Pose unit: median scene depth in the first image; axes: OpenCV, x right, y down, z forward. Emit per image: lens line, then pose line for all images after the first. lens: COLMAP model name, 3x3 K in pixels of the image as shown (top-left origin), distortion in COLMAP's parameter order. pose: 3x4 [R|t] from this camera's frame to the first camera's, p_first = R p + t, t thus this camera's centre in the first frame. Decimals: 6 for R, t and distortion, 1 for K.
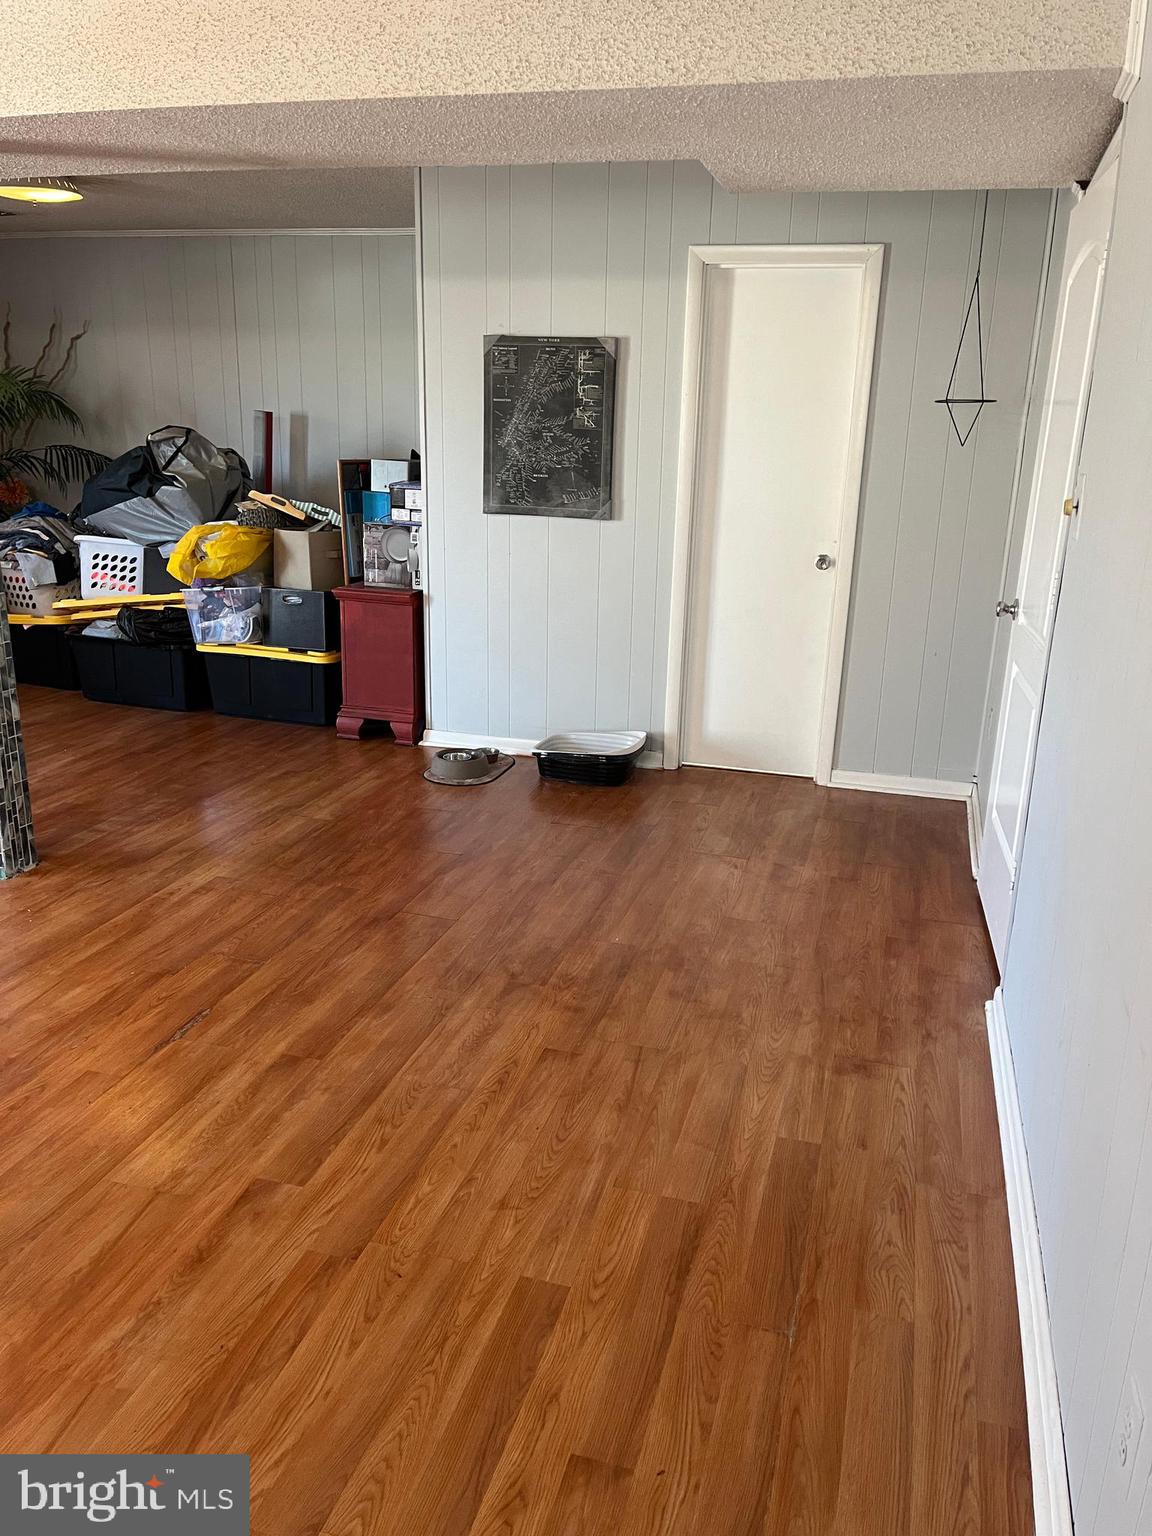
lens RADIAL K [[1146.4, 0, 576.0], [0, 1146.4, 768.0], [0, 0, 1]] dist [0.000256, -0.036524]
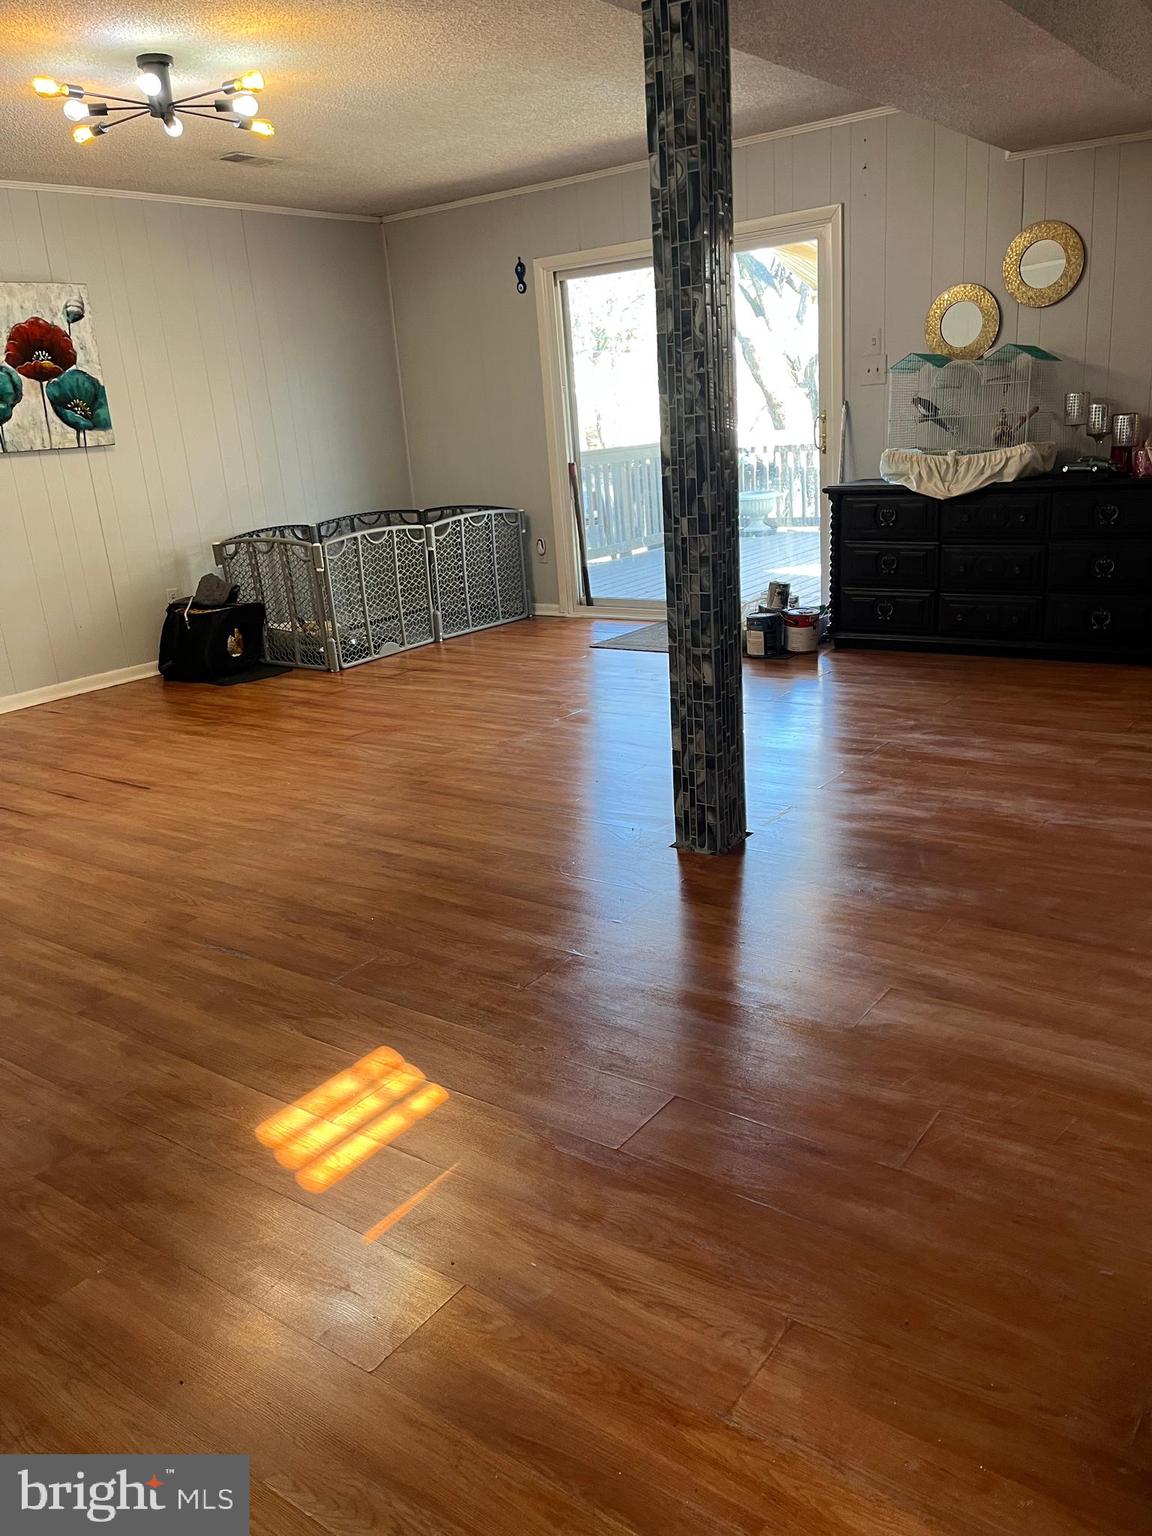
lens RADIAL K [[1146.4, 0, 576.0], [0, 1146.4, 768.0], [0, 0, 1]] dist [0.000256, -0.036524]
pose [[-0.325784, 0.270411, -0.905949, 0.399278], [-0.219387, 0.910448, 0.350647, -0.316344], [0.919638, 0.312989, -0.237285, 1.381189]]
